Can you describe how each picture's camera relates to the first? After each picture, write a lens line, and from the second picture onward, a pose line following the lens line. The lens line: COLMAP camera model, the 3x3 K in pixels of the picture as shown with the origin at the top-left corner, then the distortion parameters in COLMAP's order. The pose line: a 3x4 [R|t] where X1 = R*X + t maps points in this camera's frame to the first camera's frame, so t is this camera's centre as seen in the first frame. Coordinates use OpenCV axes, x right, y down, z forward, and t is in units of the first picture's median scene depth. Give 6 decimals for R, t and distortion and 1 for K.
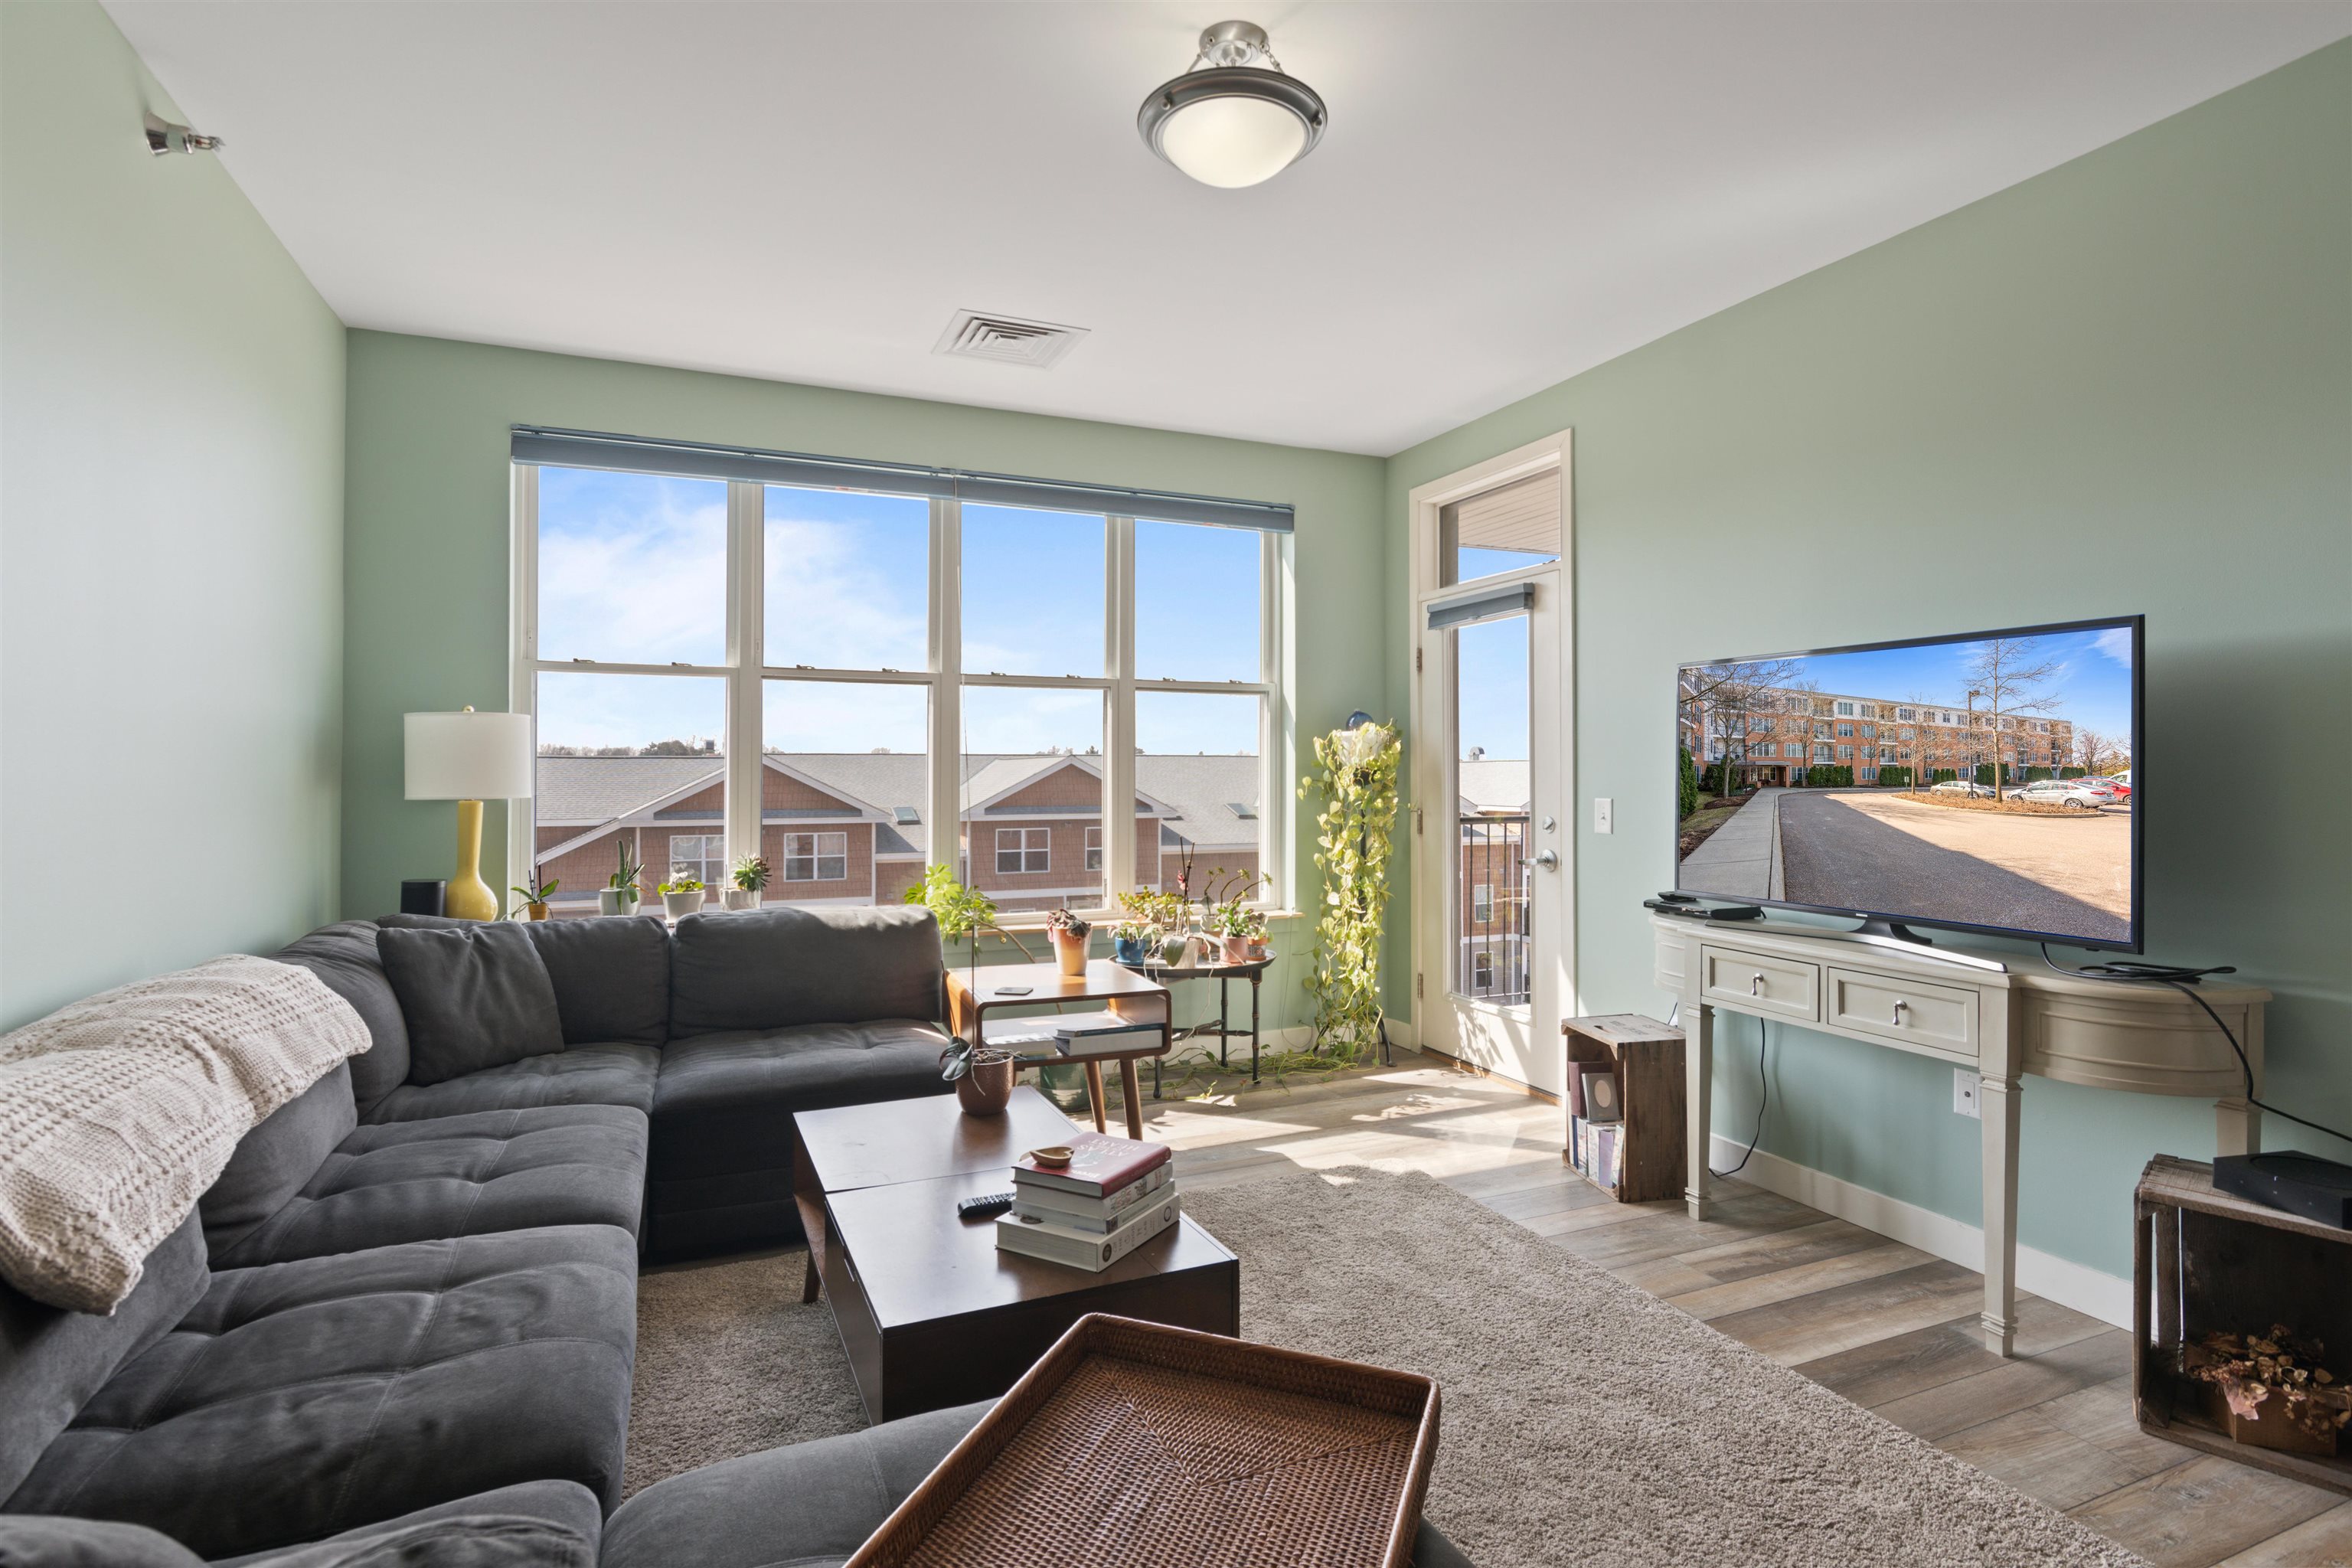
lens RADIAL K [[1152.7, 0, 1191.4], [0, 1152.7, 760.4], [0, 0, 1]] dist [-0.002827, 0.001324]
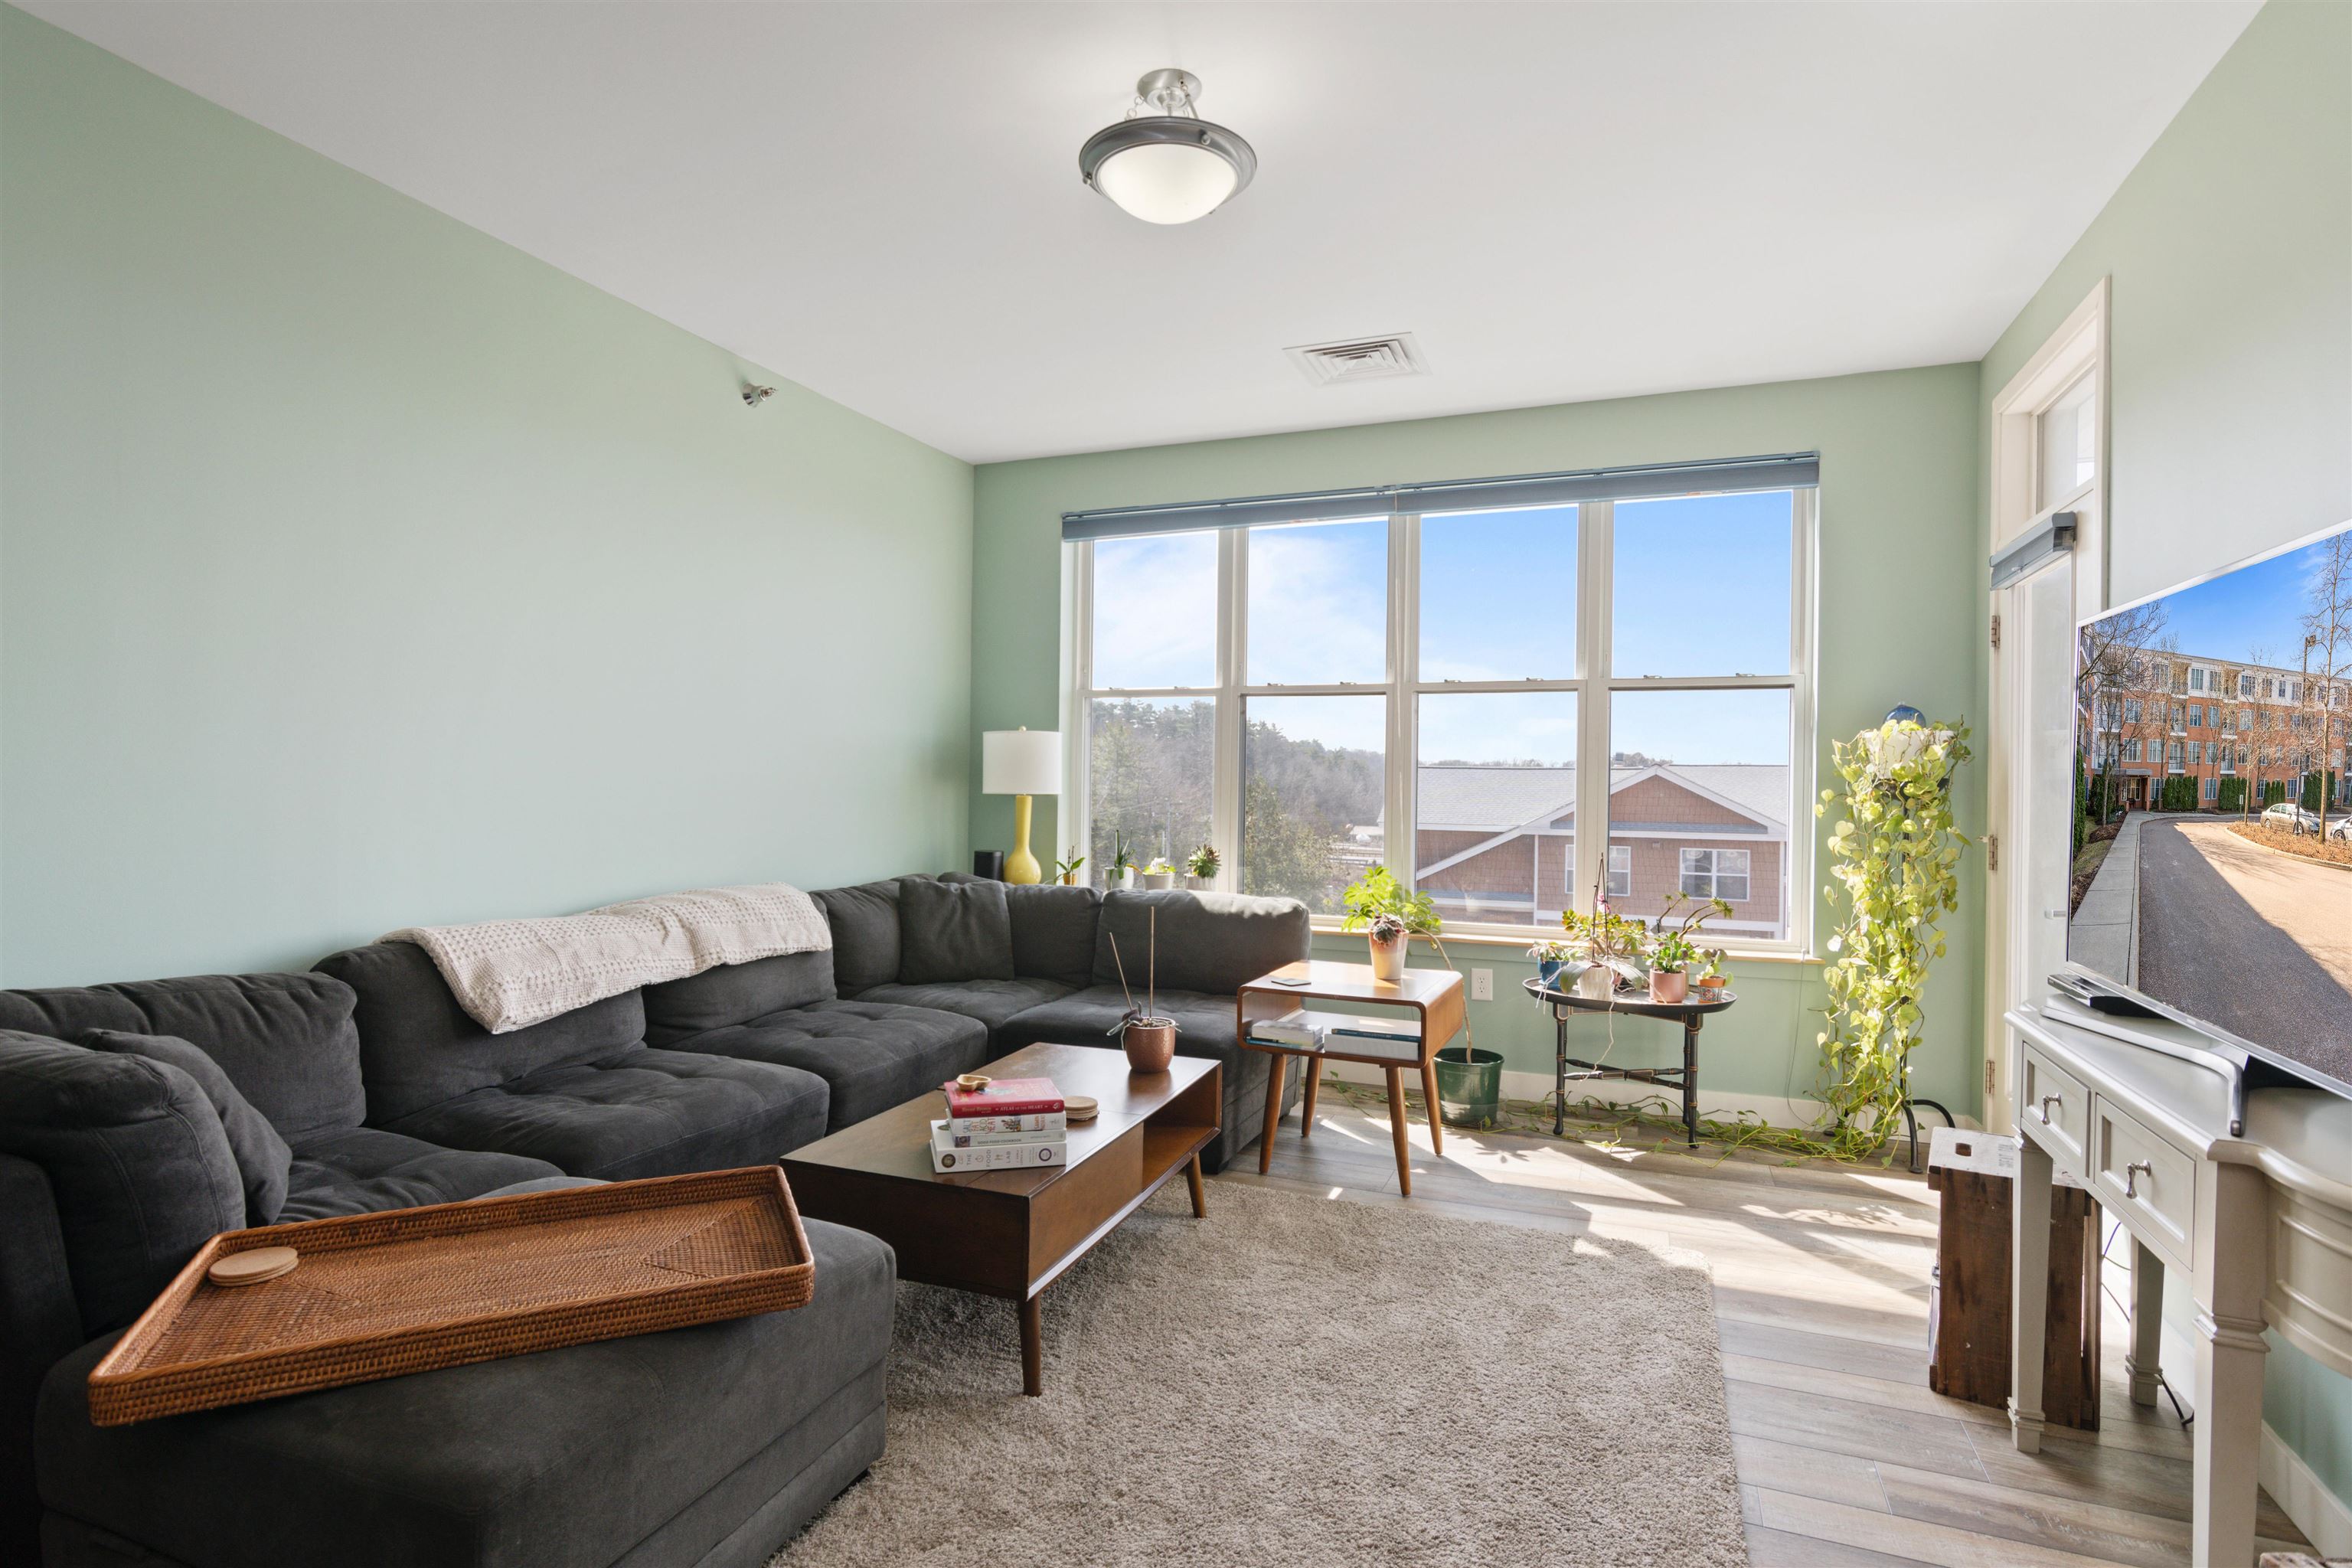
lens RADIAL K [[1194.7, 0, 1208.3], [0, 1194.7, 785.9], [0, 0, 1]] dist [-0.003832, -0.001115]
pose [[0.702634, 0.013371, -0.711426, 0.508523], [-0.005431, 0.999895, 0.013429, 0.003339], [0.711530, -0.005572, 0.702633, 0.148732]]
